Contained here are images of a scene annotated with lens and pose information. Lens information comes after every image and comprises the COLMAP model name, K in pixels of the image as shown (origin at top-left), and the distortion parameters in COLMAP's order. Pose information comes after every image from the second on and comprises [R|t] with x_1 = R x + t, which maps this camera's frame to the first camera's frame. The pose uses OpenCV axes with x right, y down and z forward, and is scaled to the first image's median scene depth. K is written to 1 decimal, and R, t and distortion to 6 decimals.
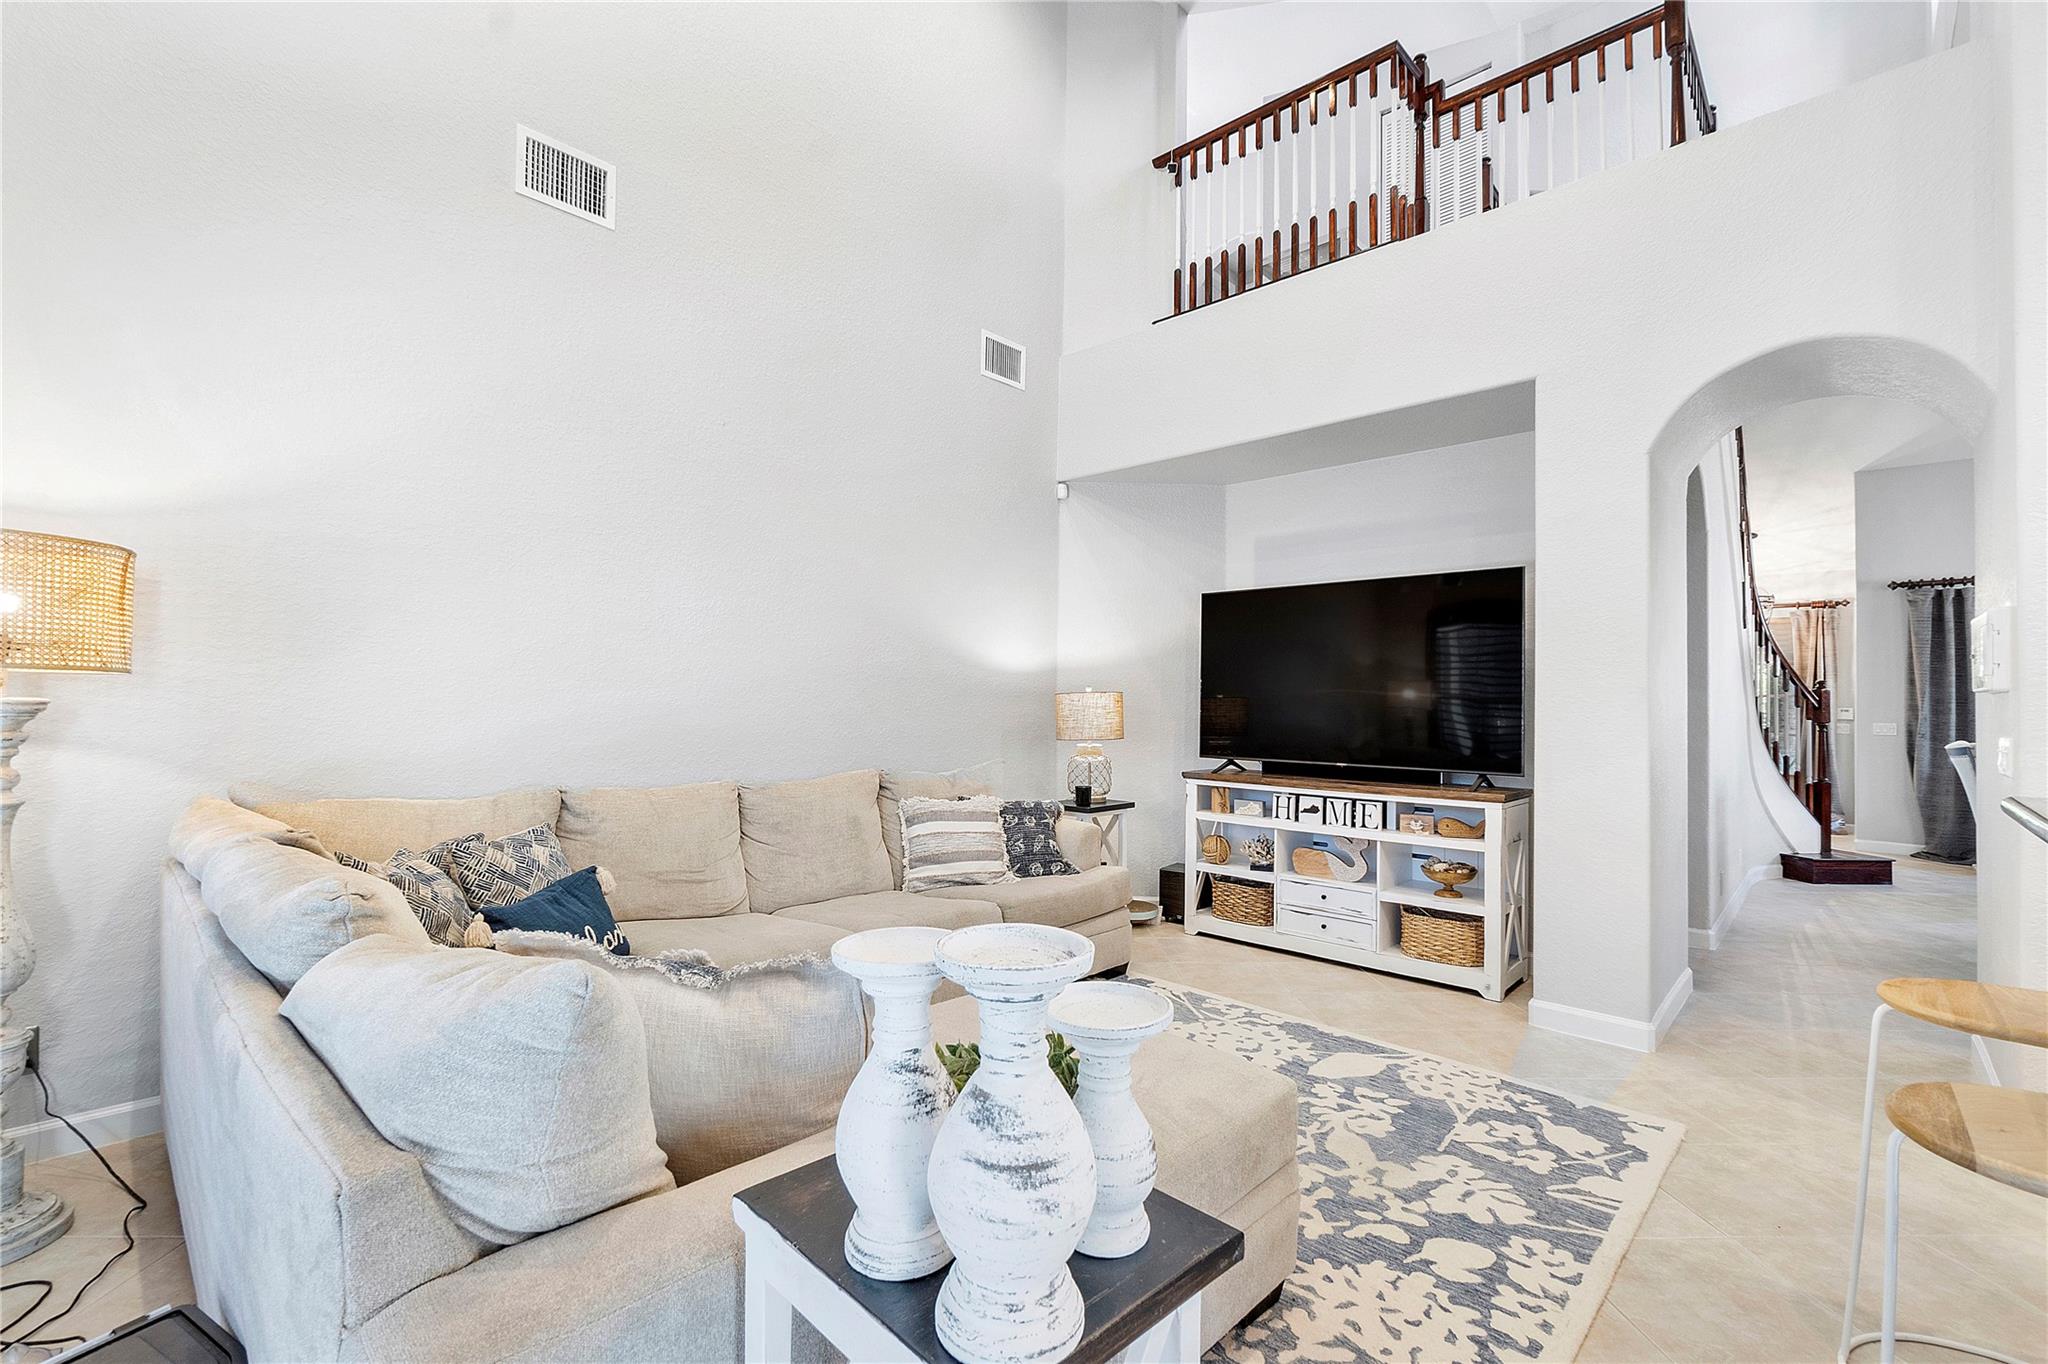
lens RADIAL K [[883.6, 0, 1012.7], [0, 883.6, 682.6], [0, 0, 1]] dist [-0.006543, 0.001735]
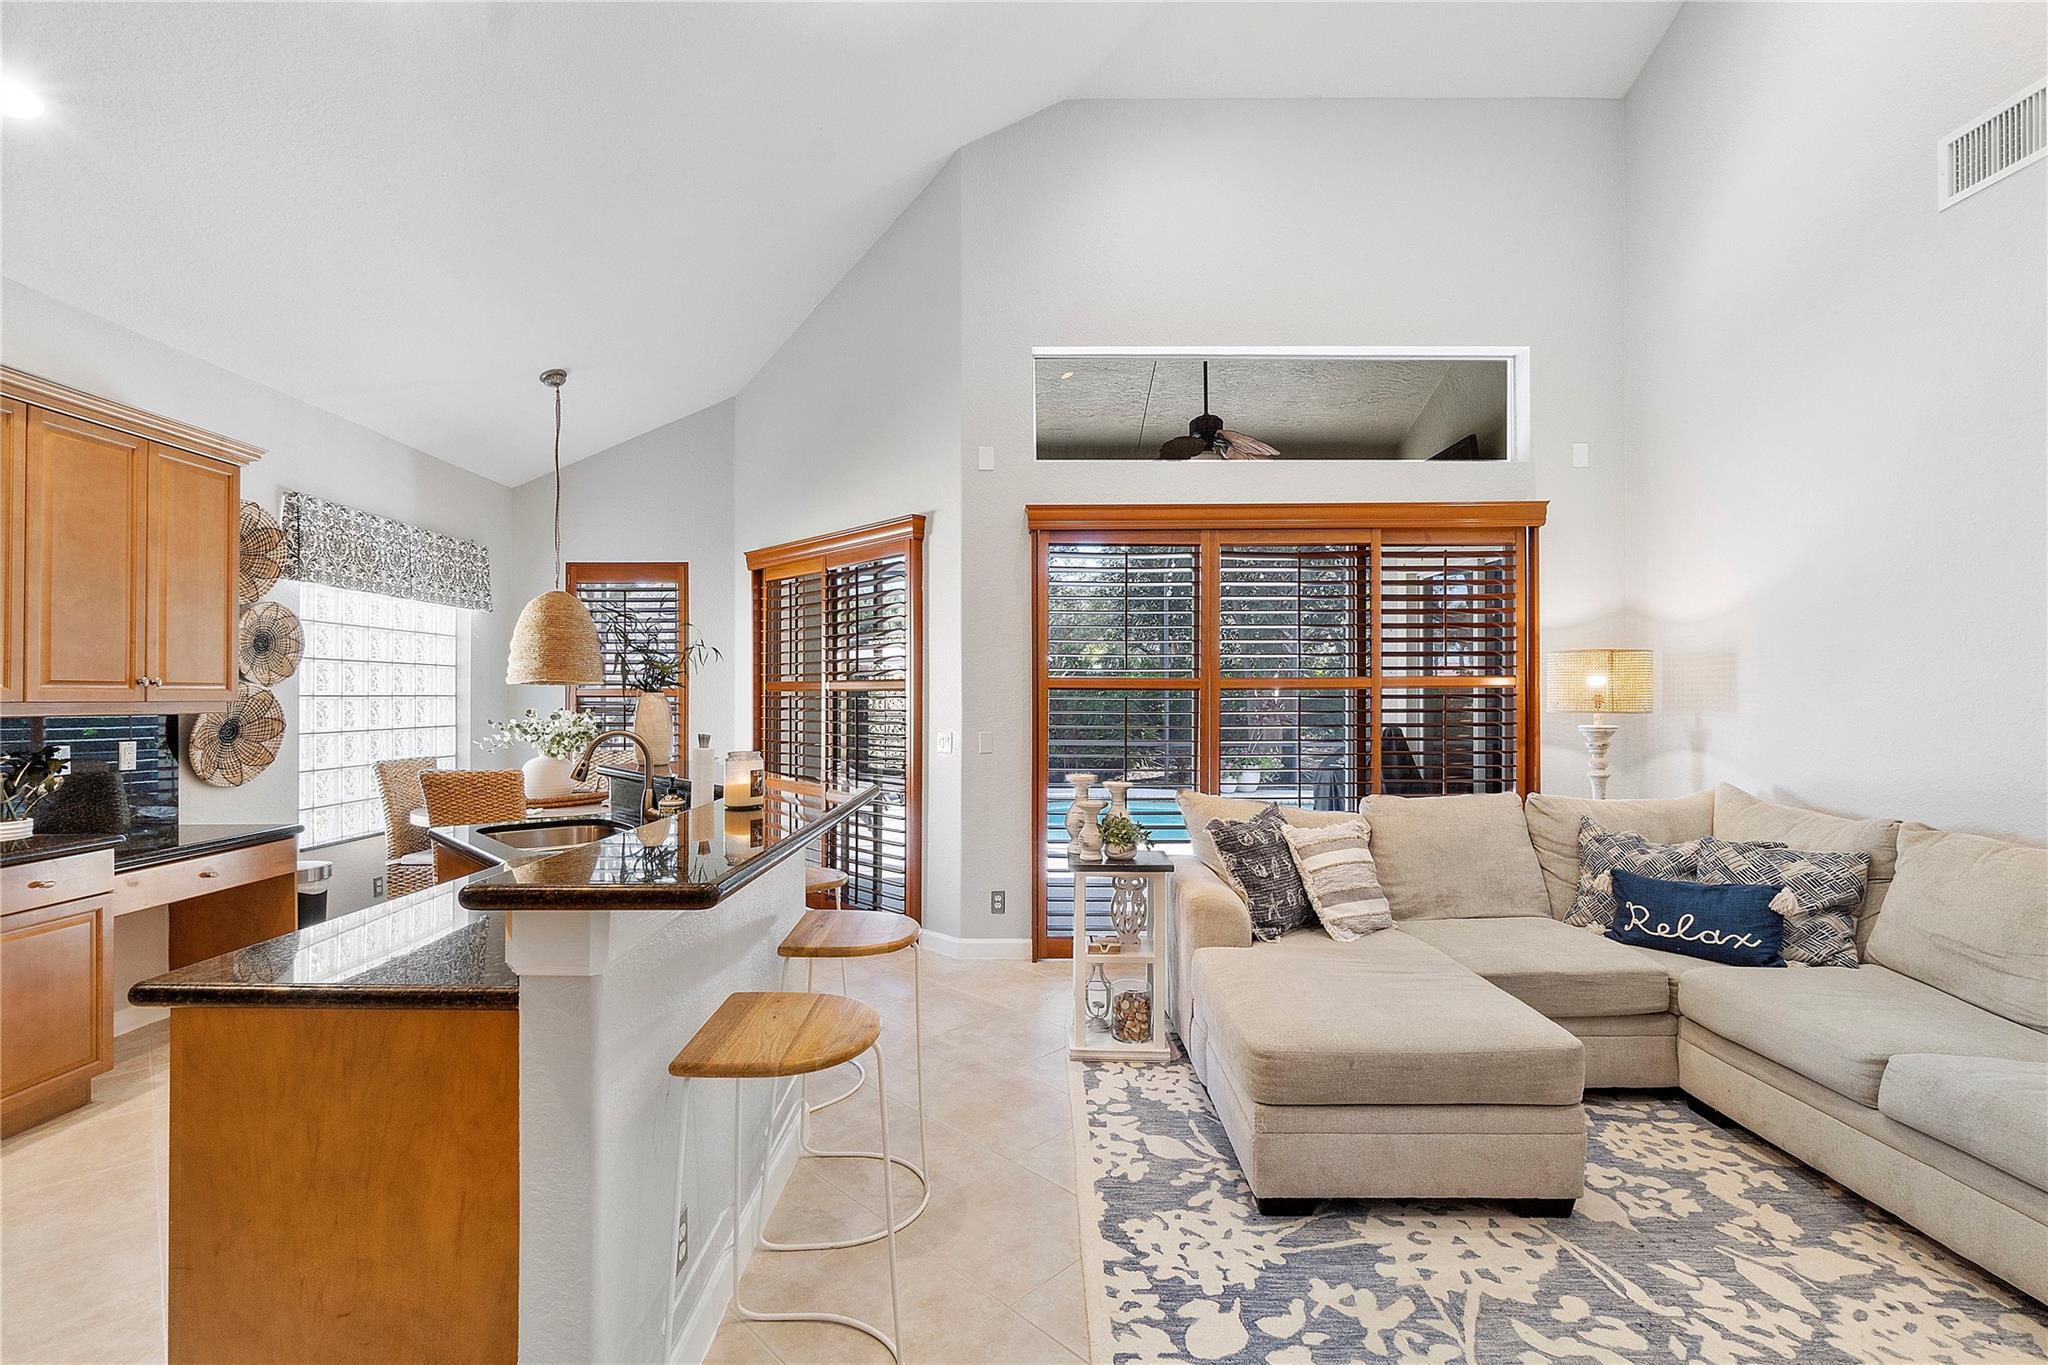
lens RADIAL K [[883.6, 0, 1024.7], [0, 883.6, 685.5], [0, 0, 1]] dist [-0.006543, 0.001735]
pose [[-0.717617, -0.018723, -0.696186, 0.173508], [0.006566, 0.999412, -0.033646, -0.001382], [0.696407, -0.028717, -0.717072, 0.204420]]
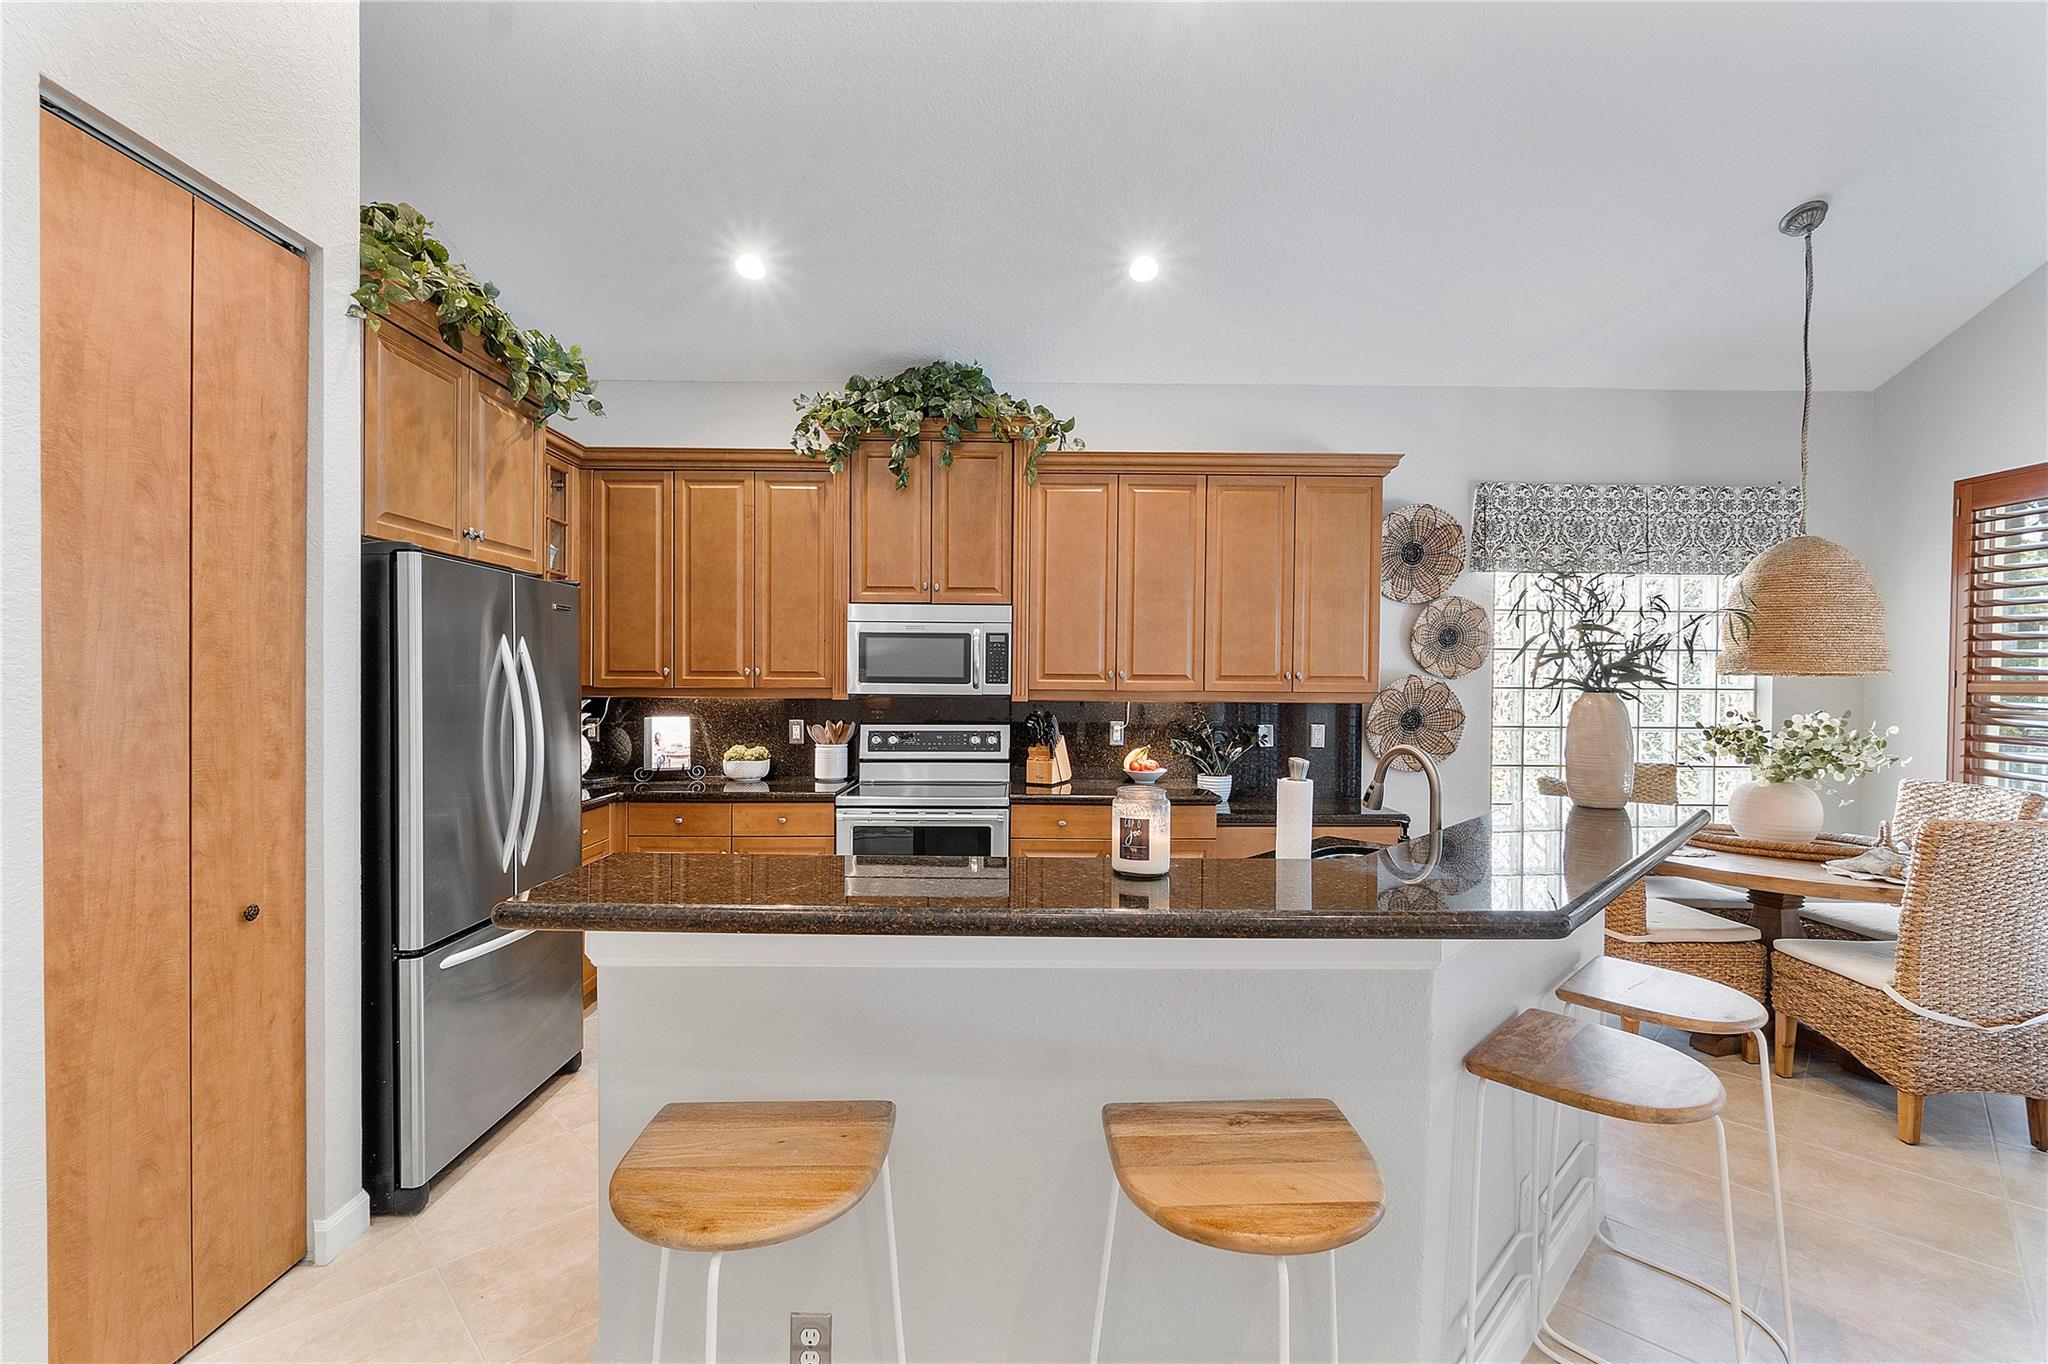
lens RADIAL K [[883.6, 0, 1015.9], [0, 883.6, 689.3], [0, 0, 1]] dist [-0.006543, 0.001735]
pose [[-0.690541, -0.022641, 0.722938, 0.041626], [-0.027499, 0.999609, 0.005040, -0.006111], [-0.722770, -0.016399, -0.690894, 0.139862]]
